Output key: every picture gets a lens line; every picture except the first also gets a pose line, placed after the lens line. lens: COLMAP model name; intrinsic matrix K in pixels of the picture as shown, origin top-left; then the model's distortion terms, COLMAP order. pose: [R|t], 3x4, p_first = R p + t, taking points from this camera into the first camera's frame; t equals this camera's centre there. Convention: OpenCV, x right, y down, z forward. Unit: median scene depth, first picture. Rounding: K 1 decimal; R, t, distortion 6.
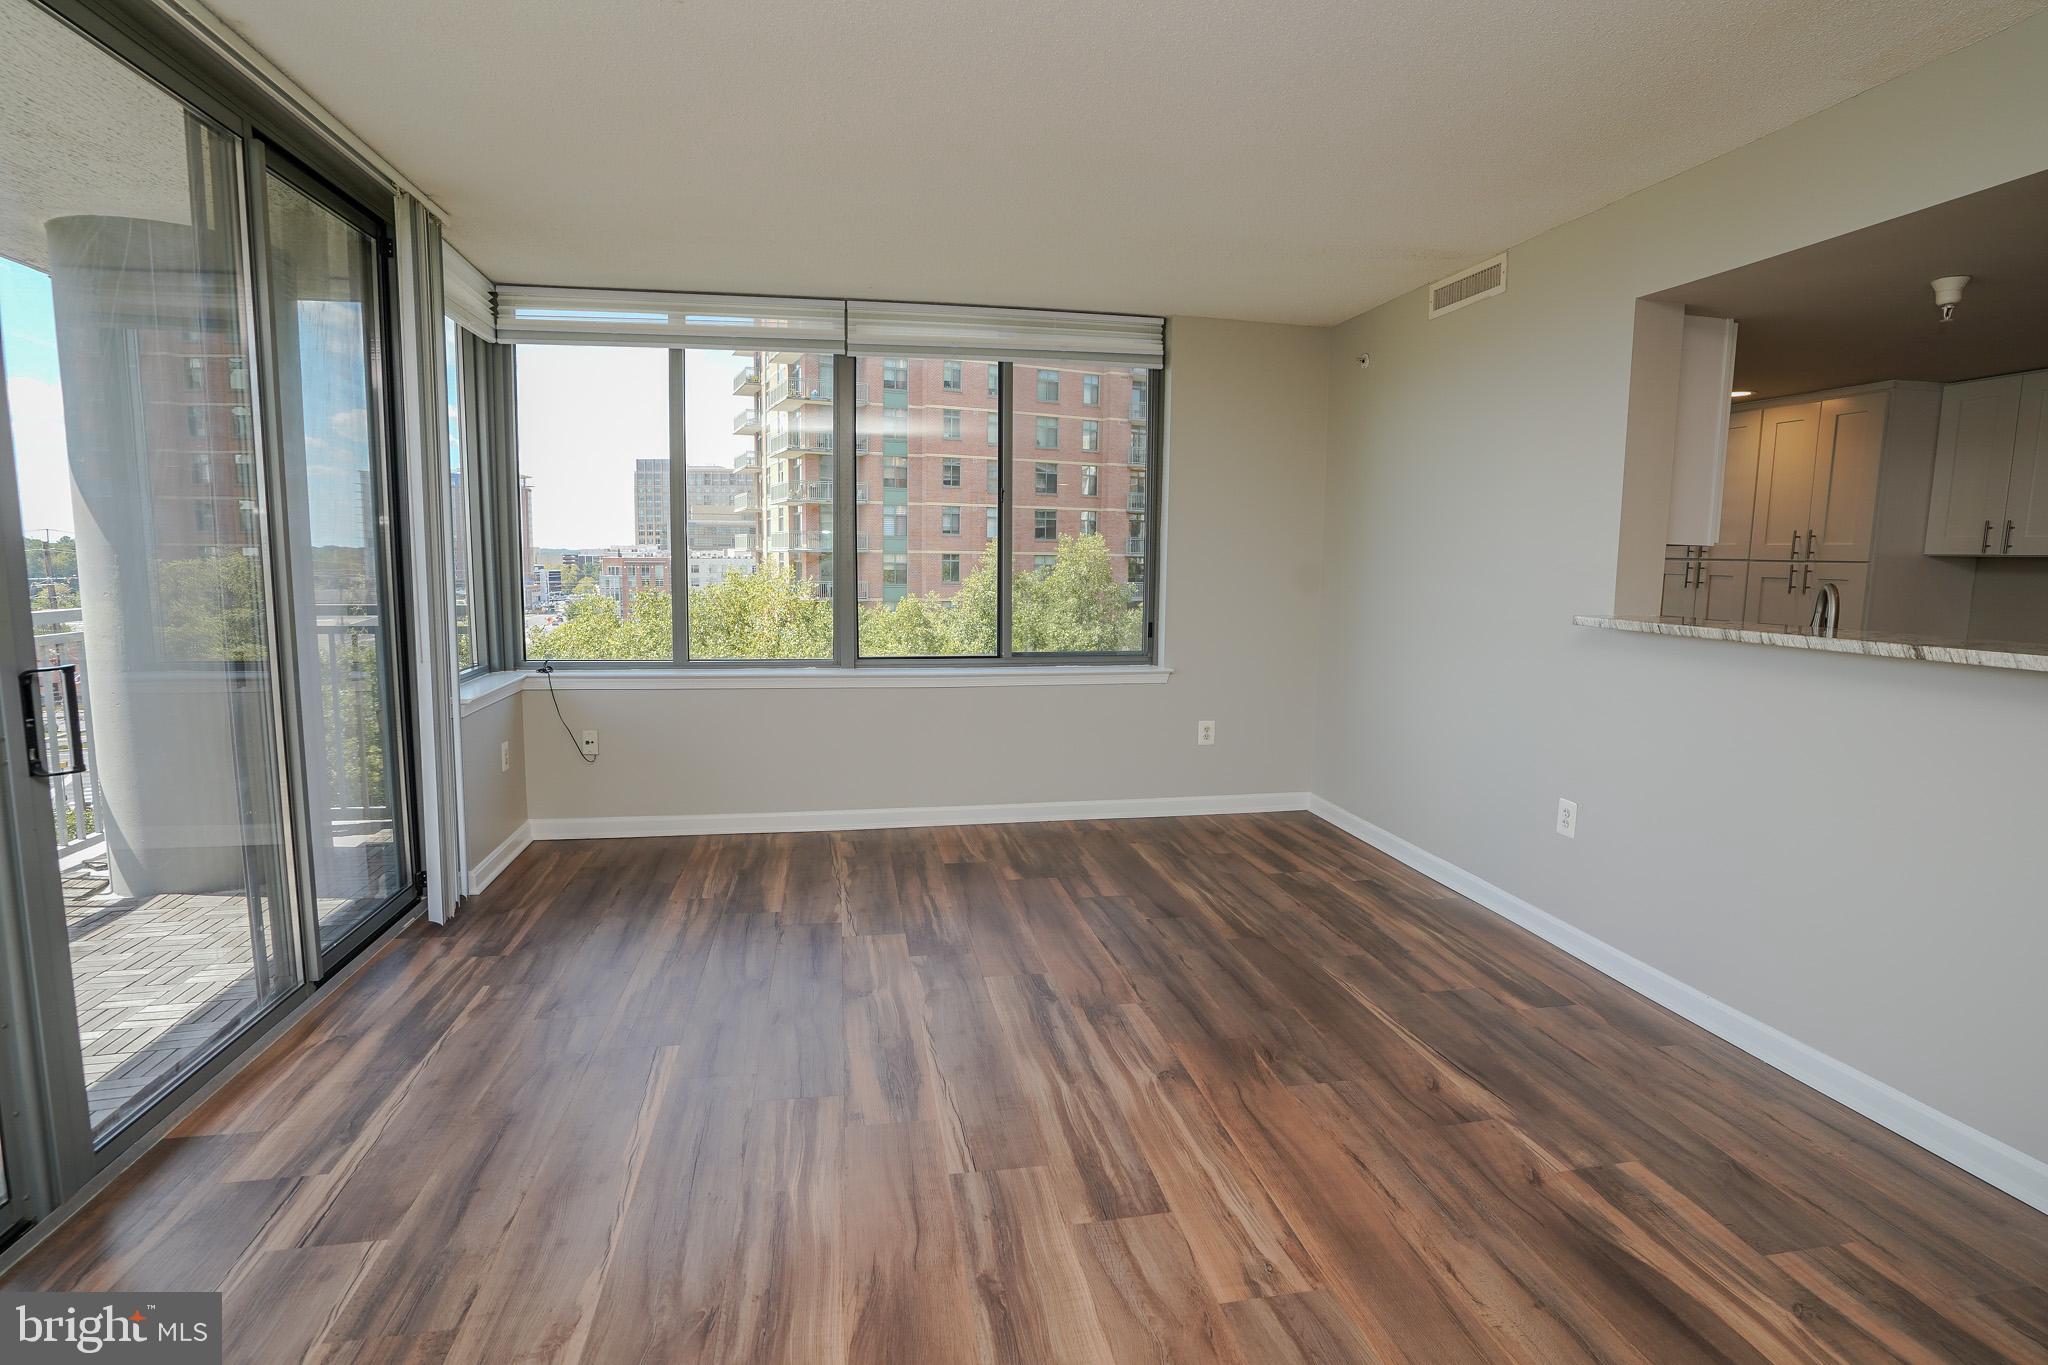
lens RADIAL K [[1005.3, 0, 1024.1], [0, 1005.3, 671.5], [0, 0, 1]] dist [-0.071178, 0.028440]
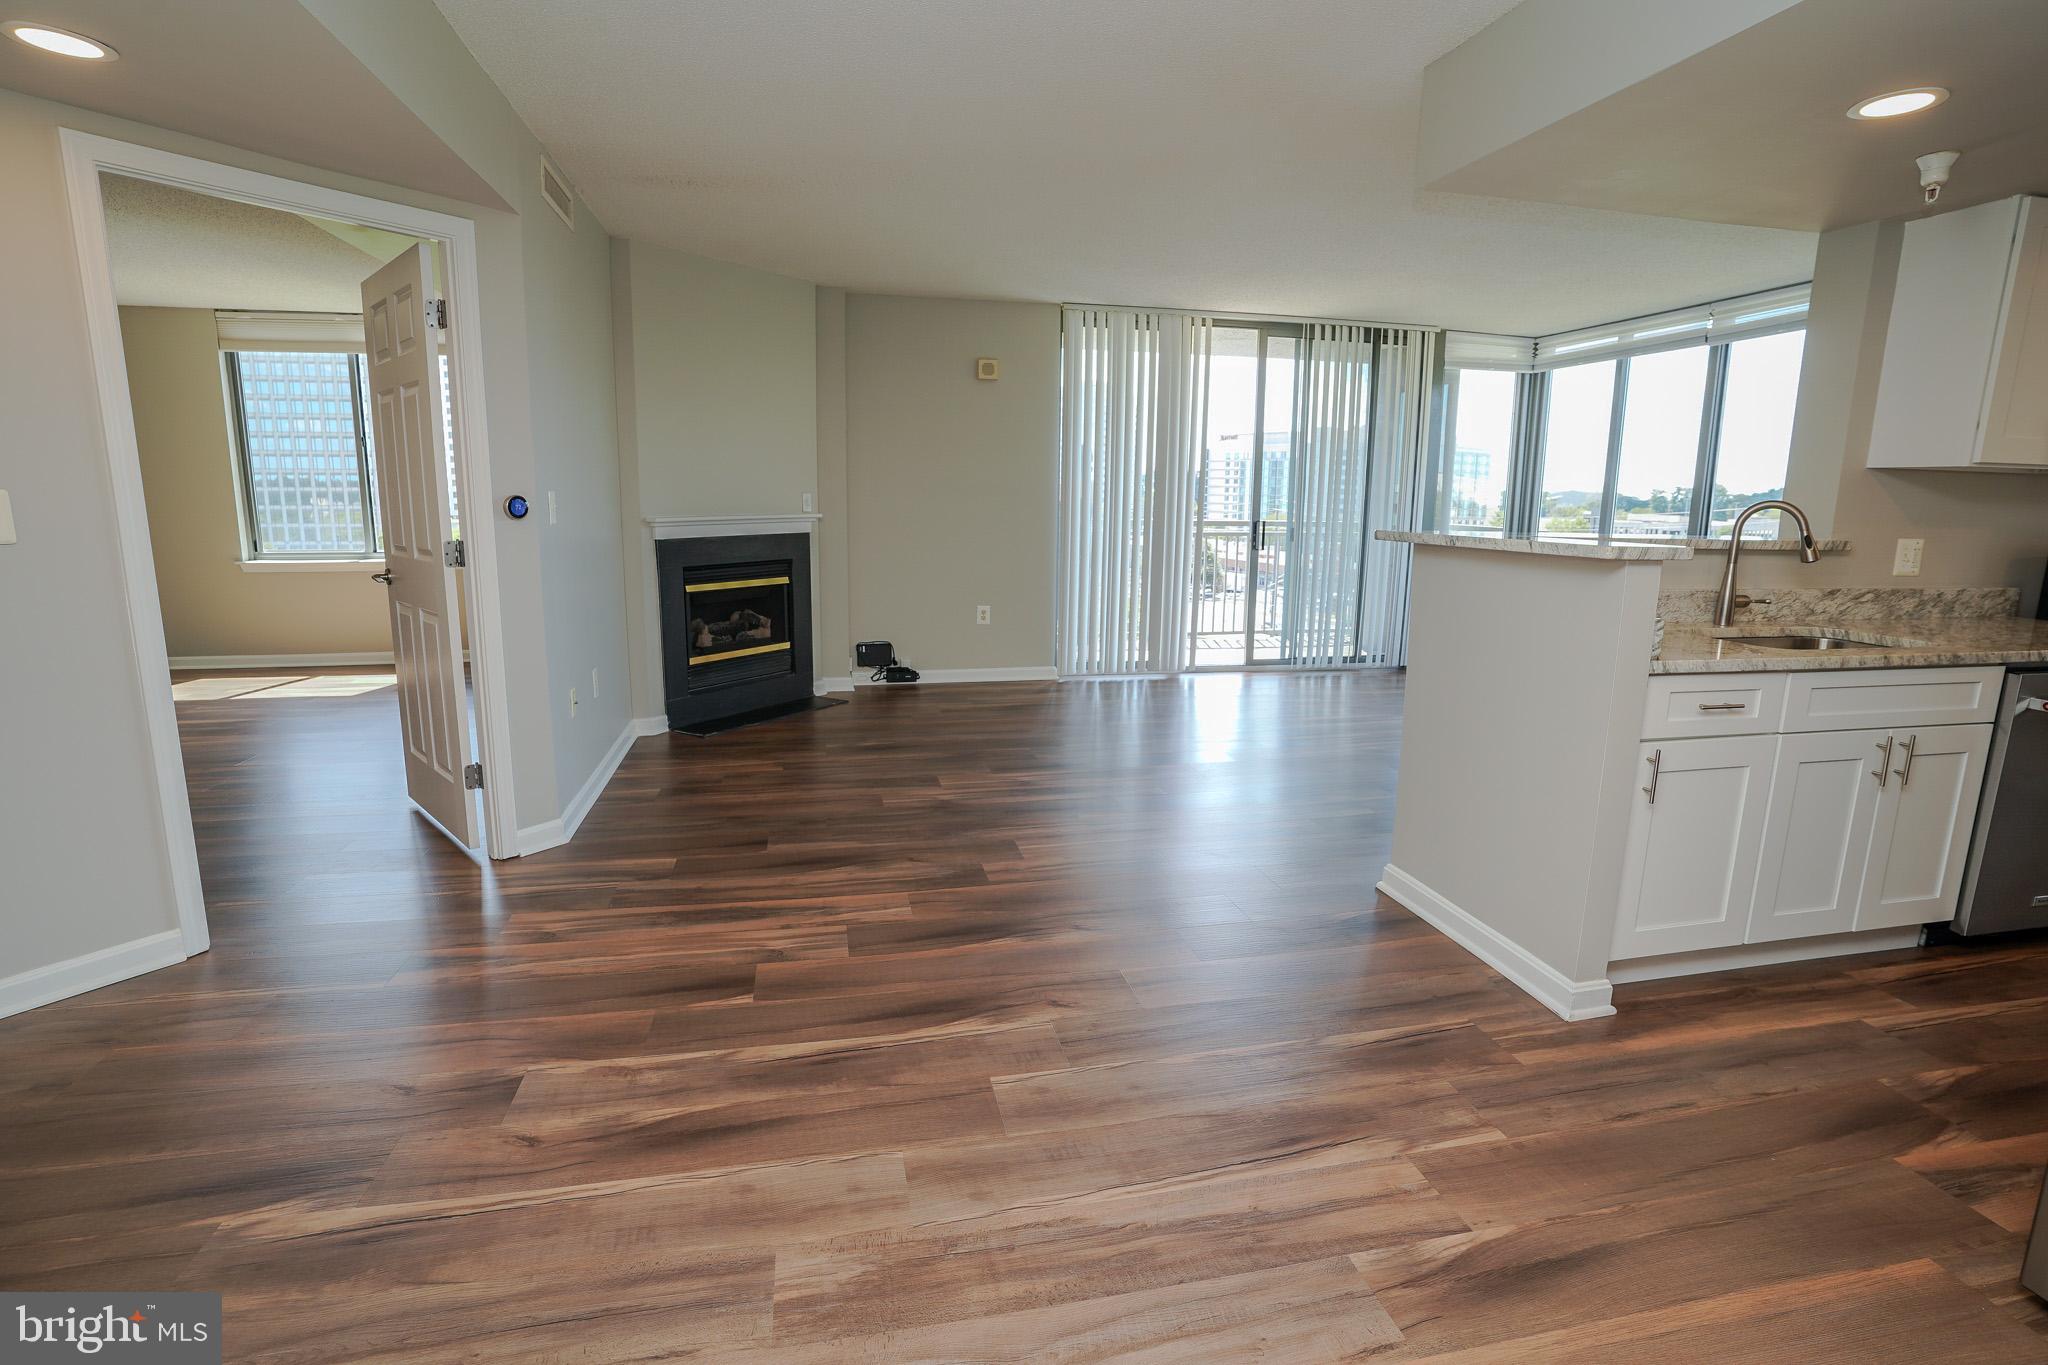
lens RADIAL K [[1005.3, 0, 1024.0], [0, 1005.3, 668.8], [0, 0, 1]] dist [-0.071178, 0.028440]
pose [[0.029553, 0.157652, -0.987052, 1.145442], [-0.129469, 0.979769, 0.152613, 0.020706], [0.991143, 0.123283, 0.049366, 0.100215]]
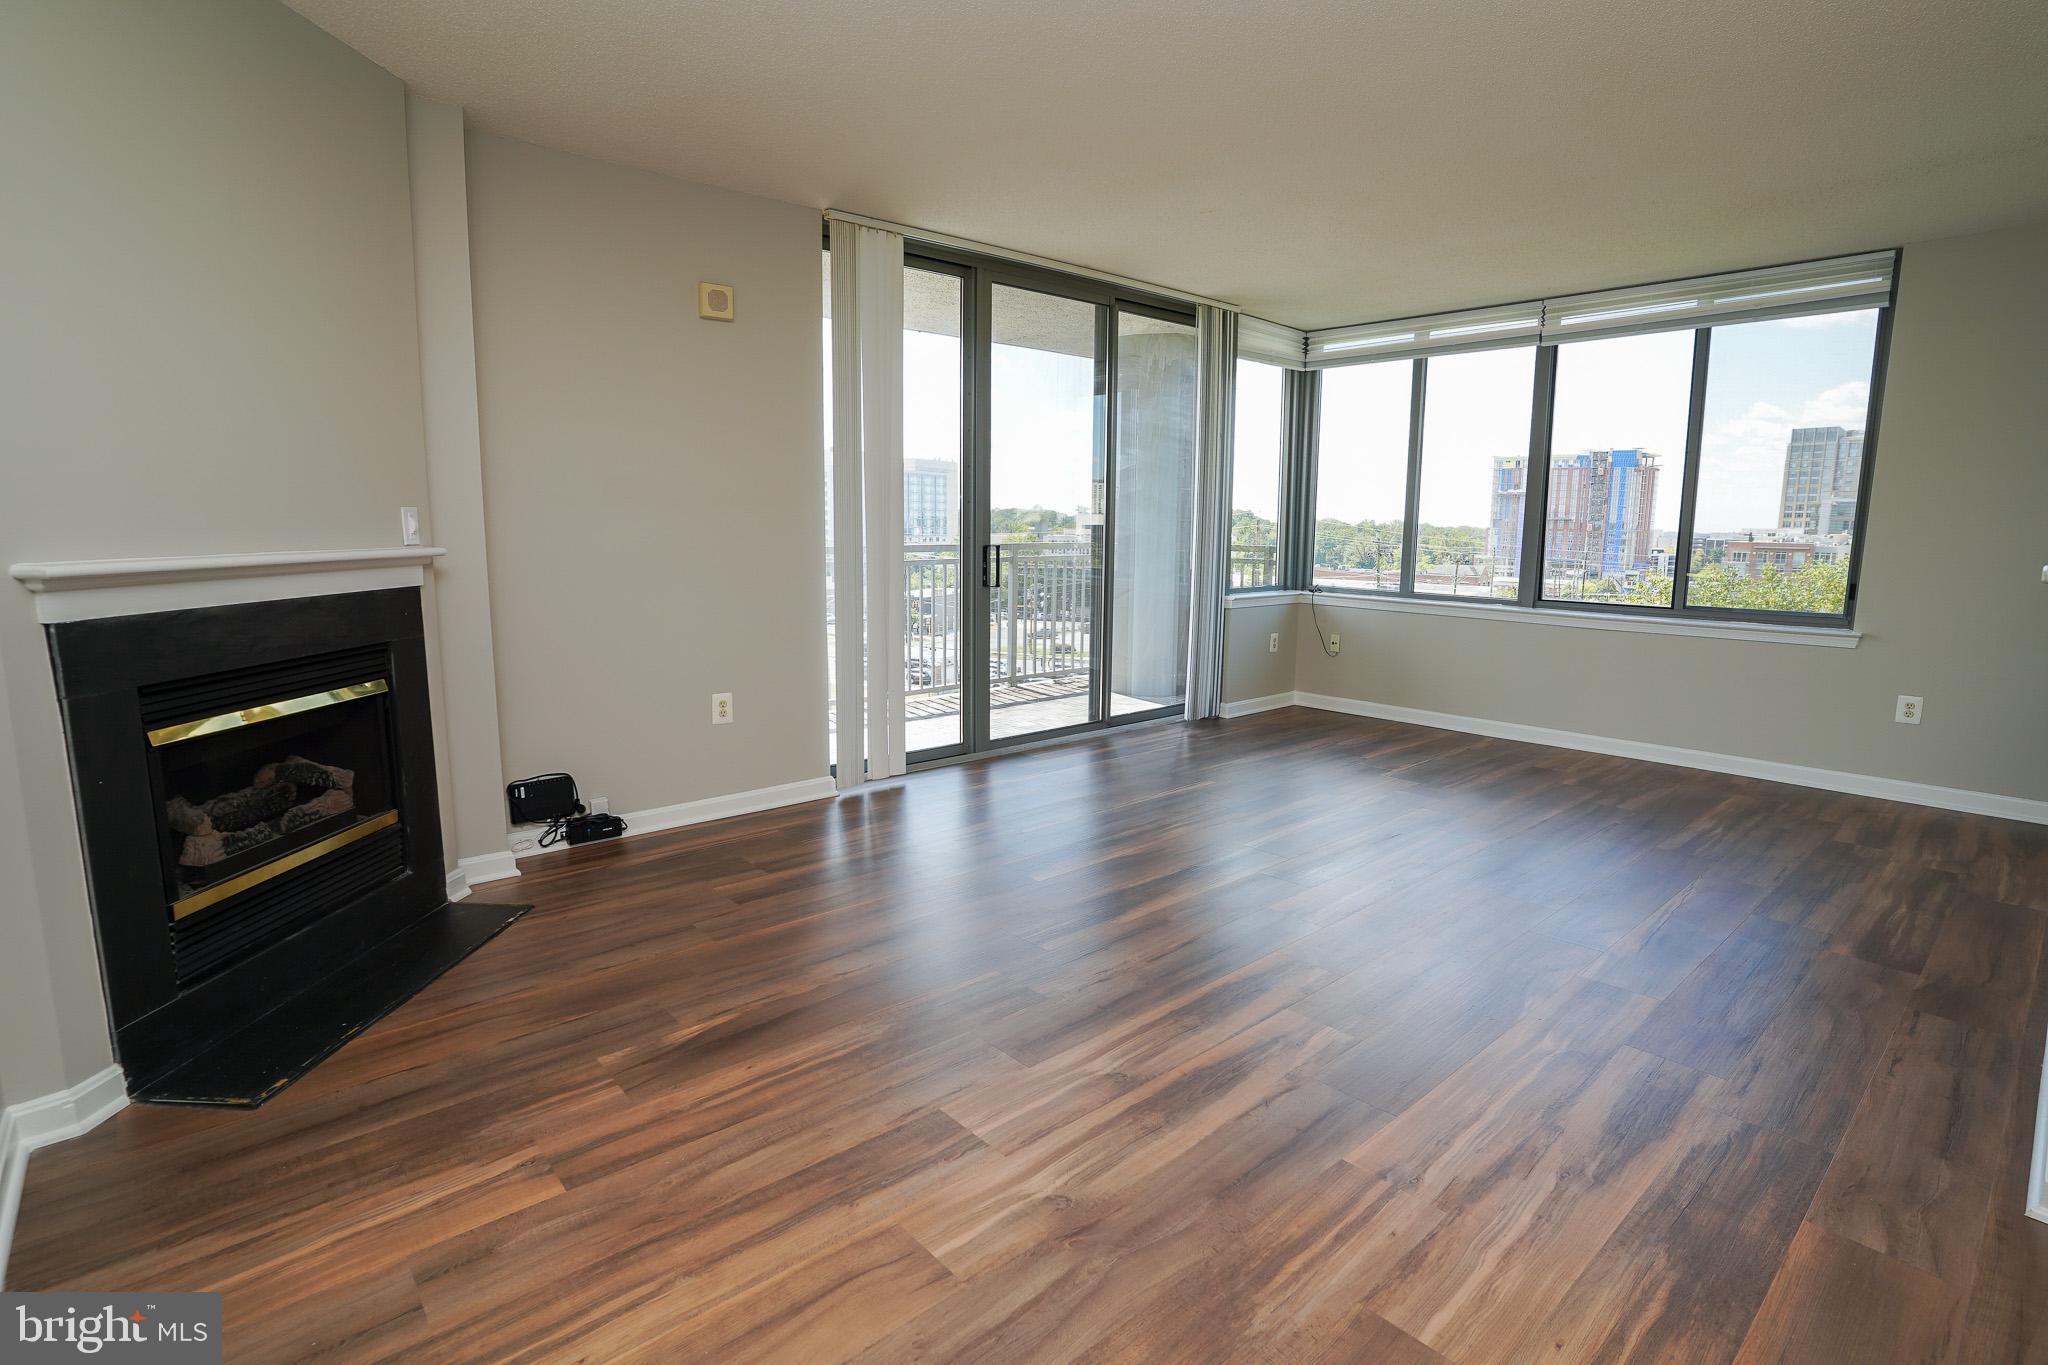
lens RADIAL K [[1005.3, 0, 1031.6], [0, 1005.3, 682.6], [0, 0, 1]] dist [-0.071178, 0.028440]
pose [[0.518586, 0.126530, -0.845611, 0.568432], [-0.102110, 0.991077, 0.085675, 0.048614], [0.848906, 0.041915, 0.526878, -0.133781]]
